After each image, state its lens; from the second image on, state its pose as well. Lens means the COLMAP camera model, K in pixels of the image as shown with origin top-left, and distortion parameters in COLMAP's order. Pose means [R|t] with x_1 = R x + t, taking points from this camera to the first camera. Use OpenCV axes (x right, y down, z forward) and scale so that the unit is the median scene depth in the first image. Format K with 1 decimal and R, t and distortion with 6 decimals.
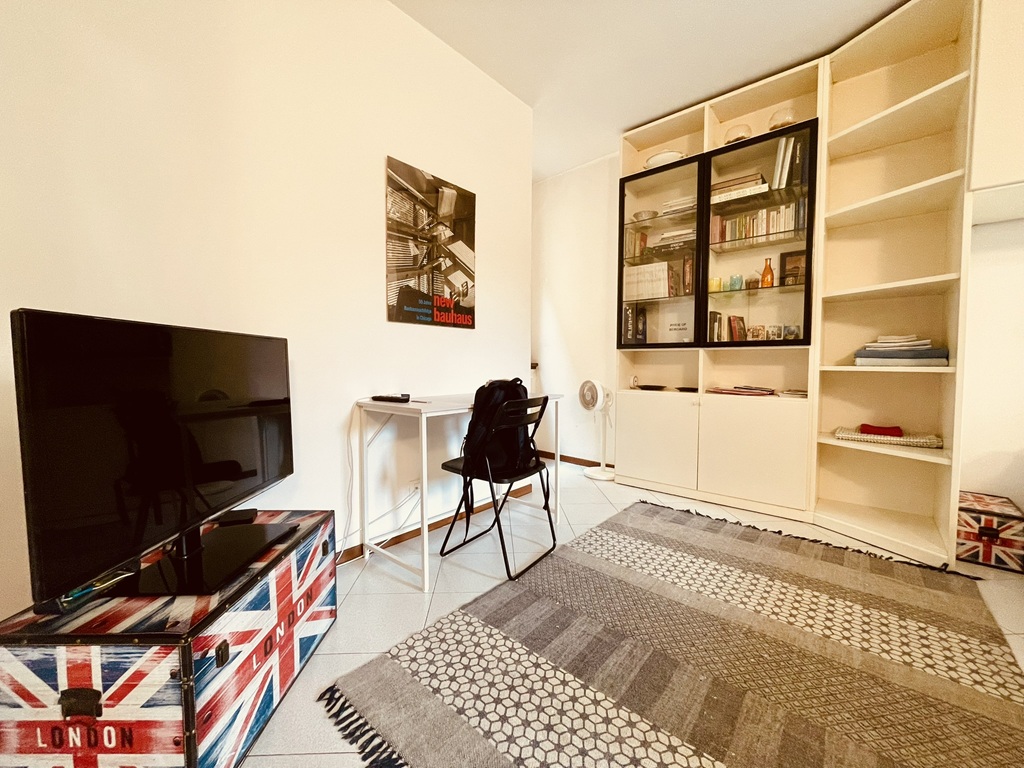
lens RADIAL K [[415.1, 0, 510.9], [0, 415.1, 382.0], [0, 0, 1]] dist [-0.000494, -0.000737]
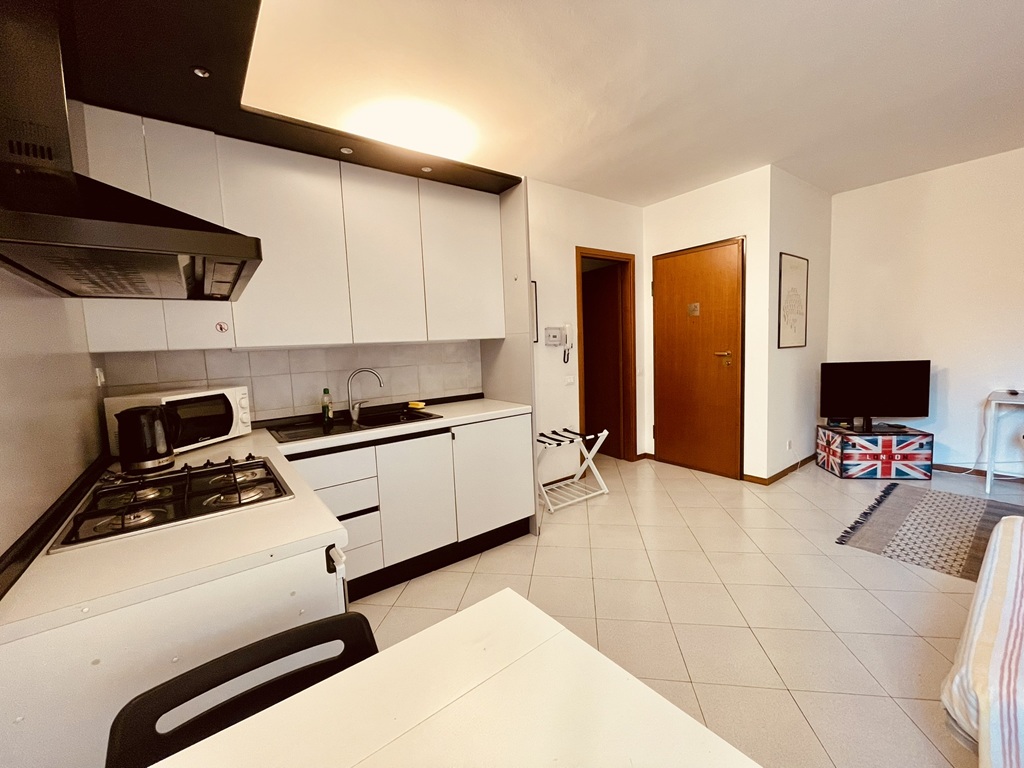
lens RADIAL K [[415.1, 0, 510.9], [0, 415.1, 382.0], [0, 0, 1]] dist [-0.000494, -0.000737]
pose [[-0.196180, 0.097254, -0.975733, 1.627747], [-0.008191, 0.994872, 0.100808, -0.143728], [0.980534, 0.027768, -0.194377, -0.639280]]
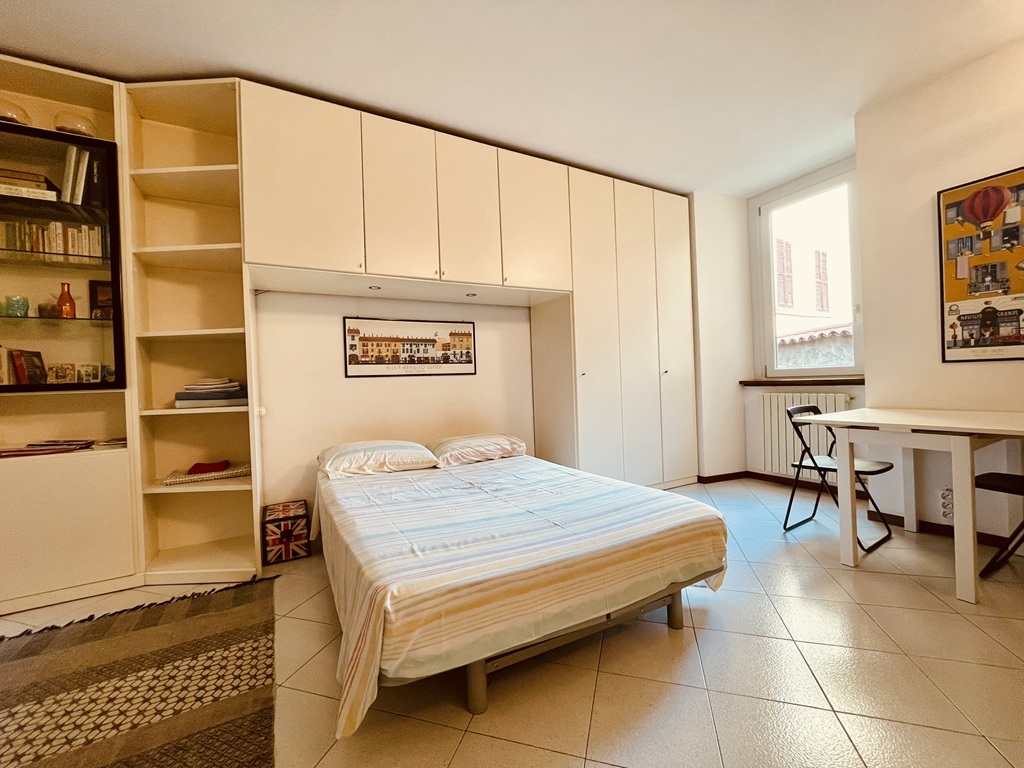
lens RADIAL K [[415.1, 0, 510.9], [0, 415.1, 382.0], [0, 0, 1]] dist [-0.000494, -0.000737]
pose [[0.344475, -0.017140, 0.938639, 0.175181], [0.084949, 0.996301, -0.012983, -0.021271], [-0.934944, 0.084209, 0.344656, -0.099534]]
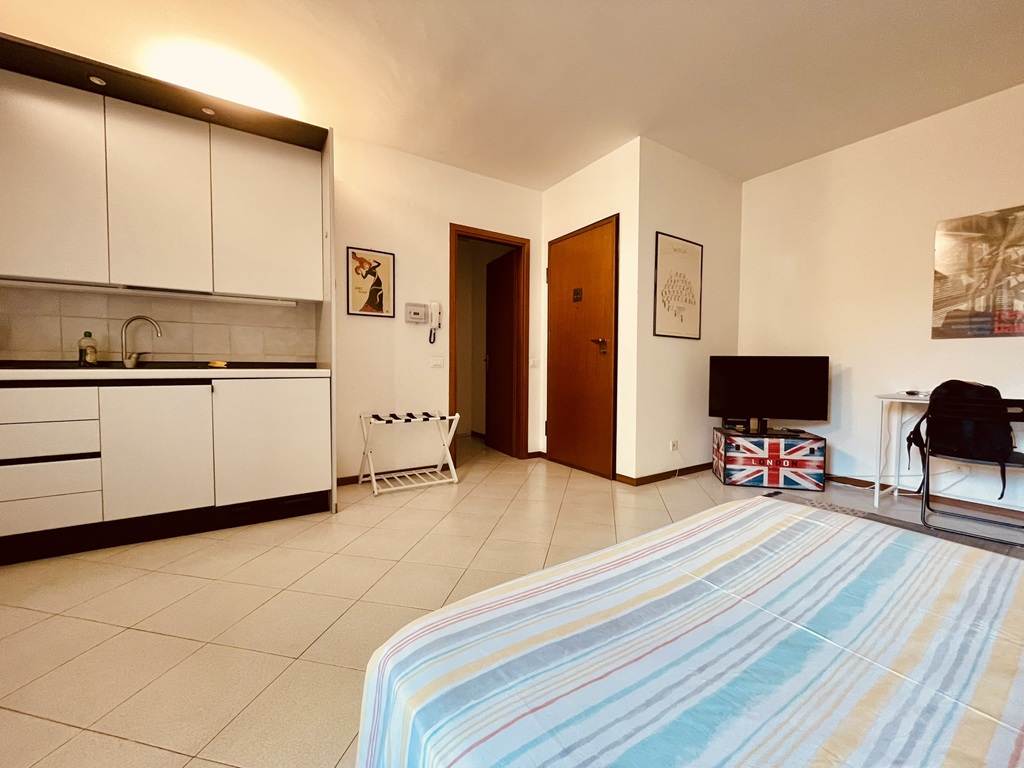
lens RADIAL K [[415.1, 0, 510.9], [0, 415.1, 382.0], [0, 0, 1]] dist [-0.000494, -0.000737]
pose [[-0.260935, 0.032483, -0.964810, 1.383538], [-0.055544, 0.997273, 0.048597, 0.009932], [0.963757, 0.066270, -0.258419, -0.000824]]
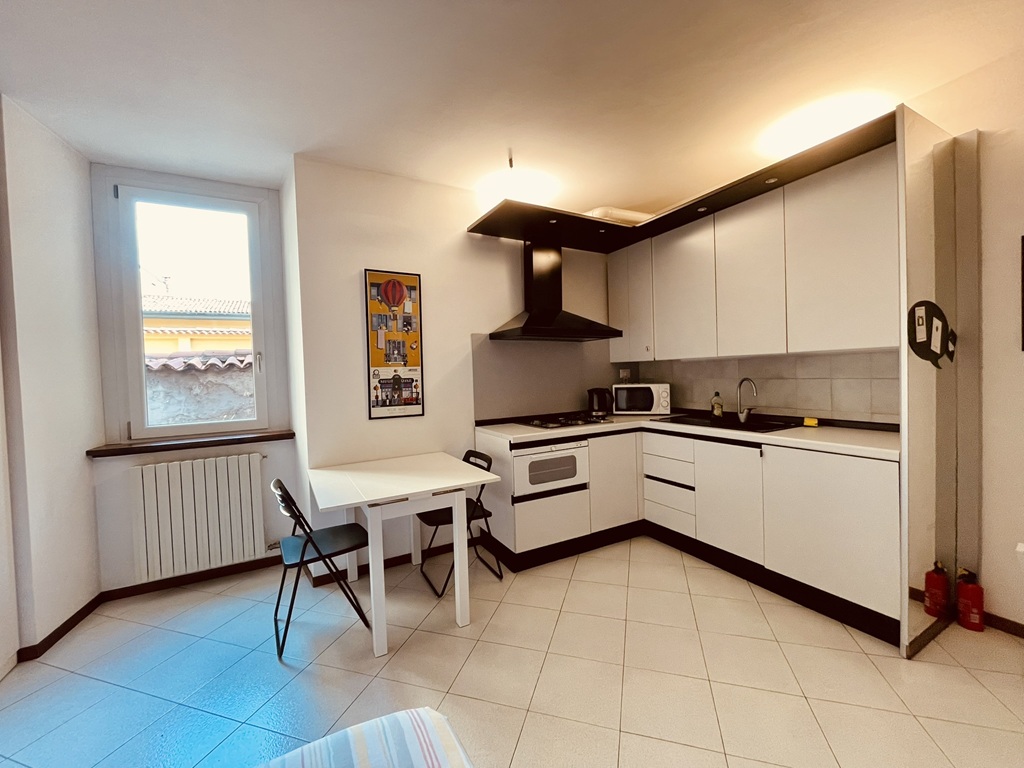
lens RADIAL K [[415.1, 0, 510.9], [0, 415.1, 382.0], [0, 0, 1]] dist [-0.000494, -0.000737]
pose [[-0.937356, 0.019753, 0.347814, 0.790813], [0.047602, 0.996289, 0.071708, -0.177852], [-0.345107, 0.083772, -0.934817, 0.230807]]
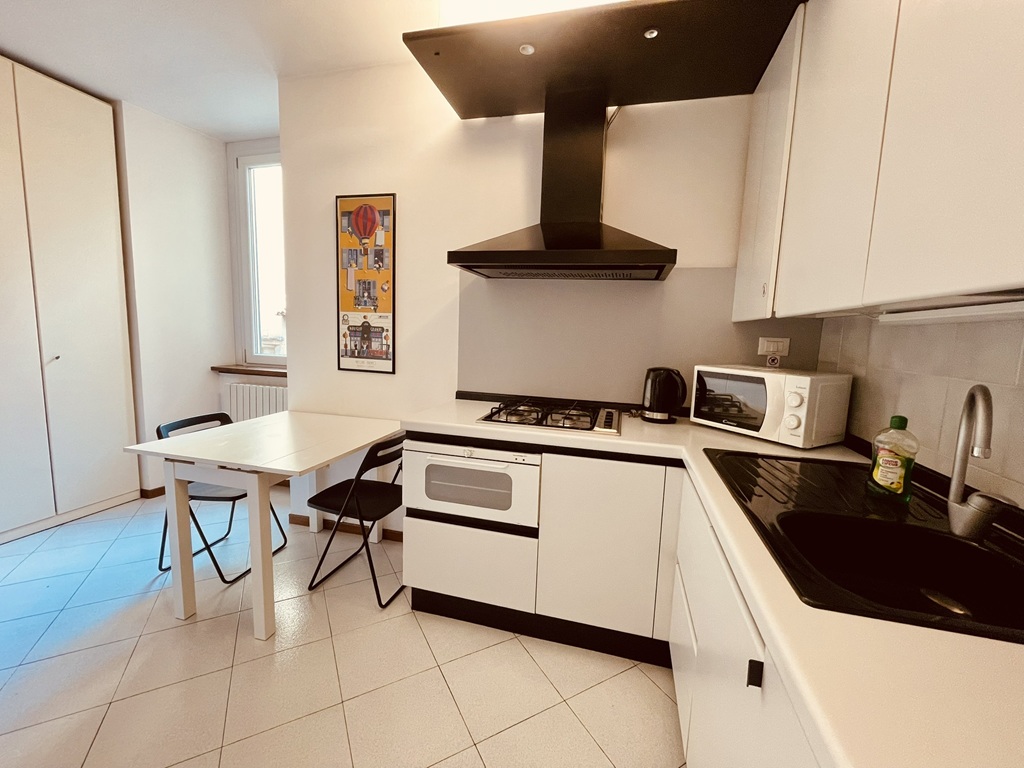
lens RADIAL K [[415.1, 0, 510.9], [0, 415.1, 382.0], [0, 0, 1]] dist [-0.000494, -0.000737]
pose [[-0.437169, -0.123238, 0.890896, 0.399053], [0.008823, 0.989932, 0.141267, -0.115855], [-0.899336, 0.069618, -0.431680, -0.754680]]
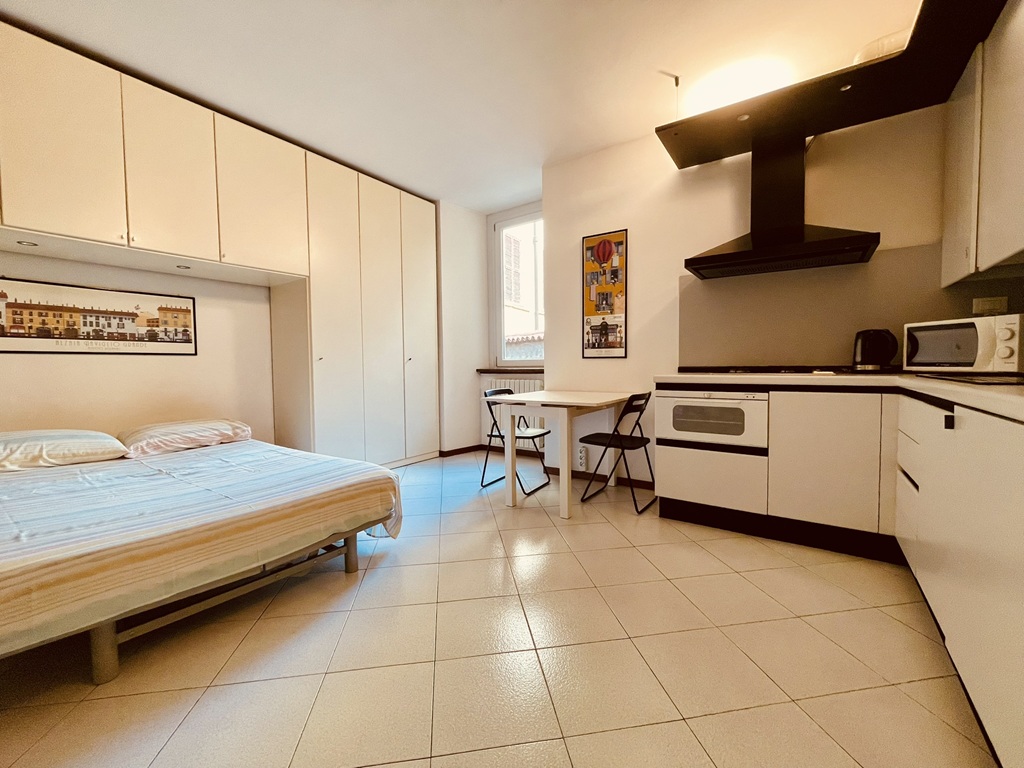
lens RADIAL K [[415.1, 0, 510.9], [0, 415.1, 382.0], [0, 0, 1]] dist [-0.000494, -0.000737]
pose [[-0.103168, -0.044658, 0.993661, 0.061592], [0.060462, 0.996863, 0.051079, 0.003917], [-0.992825, 0.065348, -0.100145, -0.374110]]
